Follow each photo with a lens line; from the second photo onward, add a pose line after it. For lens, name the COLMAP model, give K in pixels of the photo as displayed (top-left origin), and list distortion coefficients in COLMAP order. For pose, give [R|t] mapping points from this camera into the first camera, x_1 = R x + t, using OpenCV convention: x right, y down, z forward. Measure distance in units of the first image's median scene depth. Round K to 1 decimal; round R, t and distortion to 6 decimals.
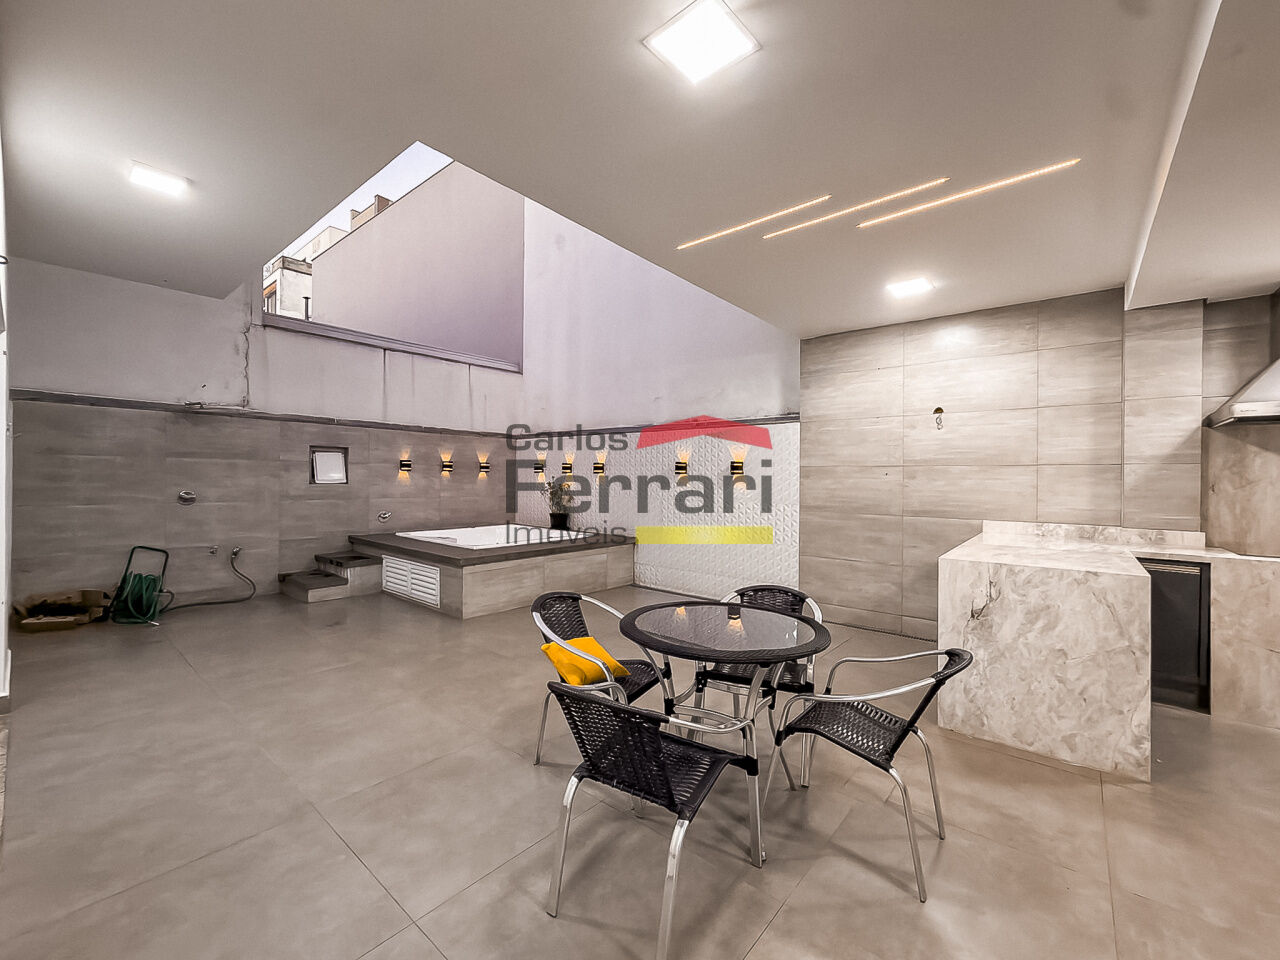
lens RADIAL K [[529.4, 0, 638.2], [0, 529.4, 478.2], [0, 0, 1]] dist [-0.011873, 0.000507]
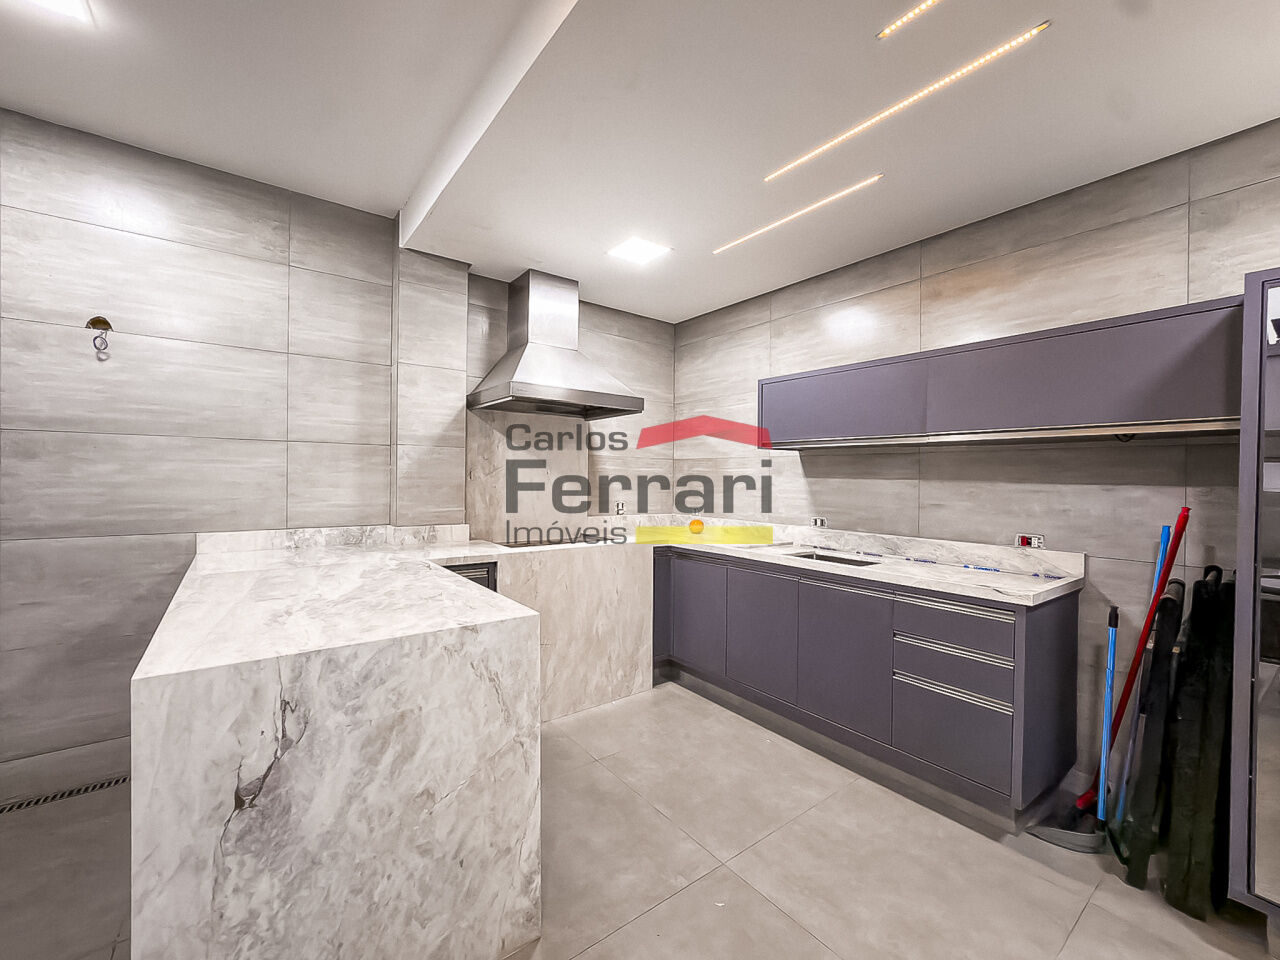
lens RADIAL K [[529.4, 0, 638.2], [0, 529.4, 478.2], [0, 0, 1]] dist [-0.011873, 0.000507]
pose [[0.229874, -0.009375, 0.973175, 0.208104], [-0.009338, 0.999886, 0.011838, 0.008616], [-0.973176, -0.011809, 0.229760, 0.396951]]
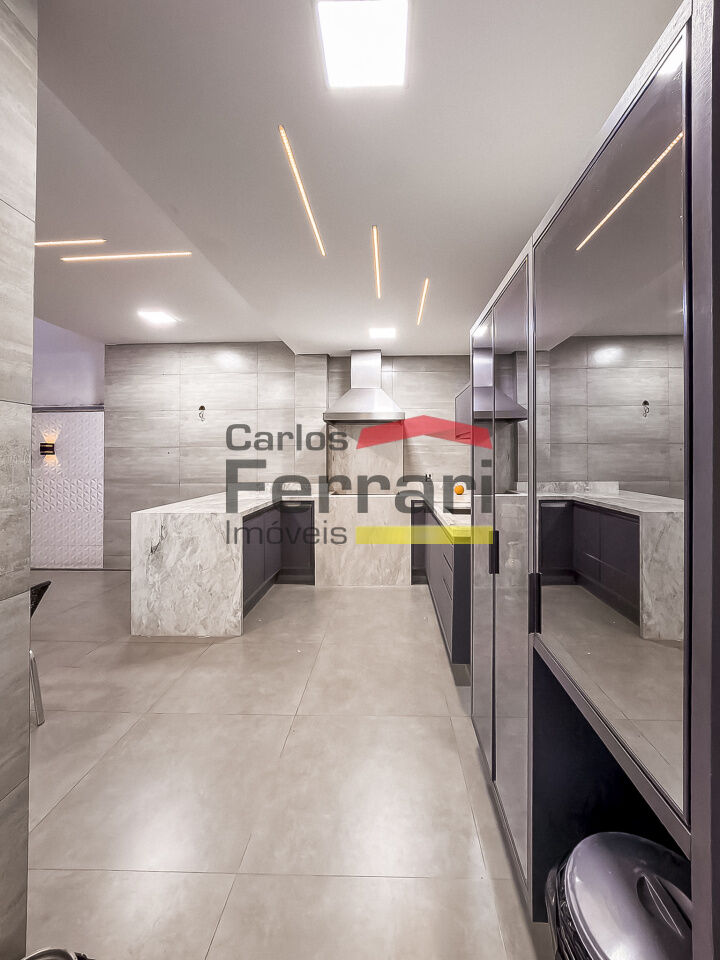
lens RADIAL K [[402.0, 0, 383.6], [0, 402.0, 446.4], [0, 0, 1]] dist [-0.012526, 0.000992]
pose [[0.786366, -0.009717, 0.617684, 0.292217], [0.022716, 0.999655, -0.013193, 0.002204], [-0.617343, 0.024406, 0.786316, -0.162185]]
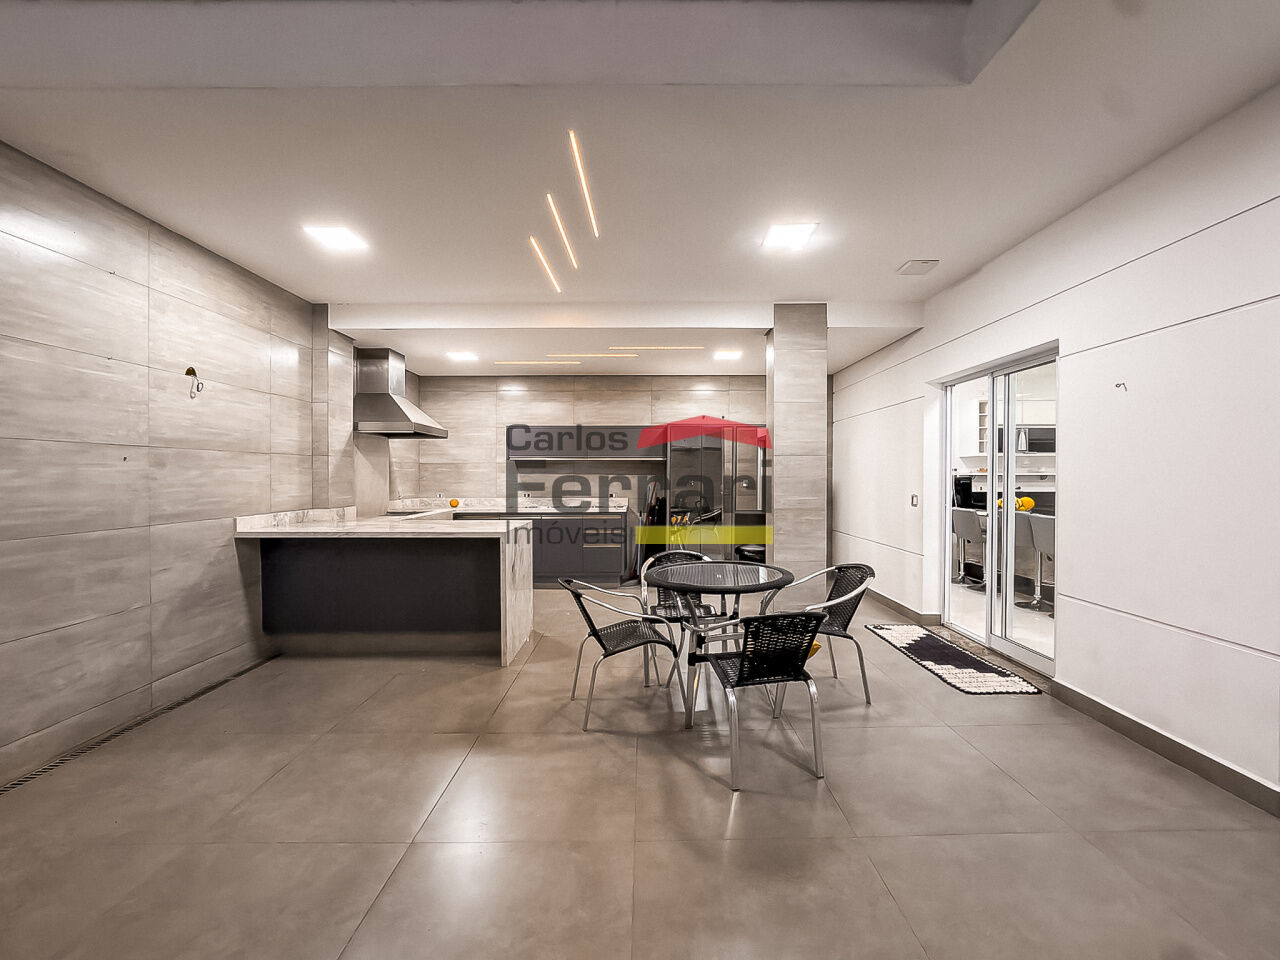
lens RADIAL K [[509.5, 0, 658.9], [0, 509.5, 477.1], [0, 0, 1]] dist [-0.009670, 0.000151]
pose [[-0.654499, -0.014393, 0.755926, -0.375241], [-0.007380, 0.999893, 0.012648, 0.001277], [-0.756027, 0.002699, -0.654535, 0.997325]]
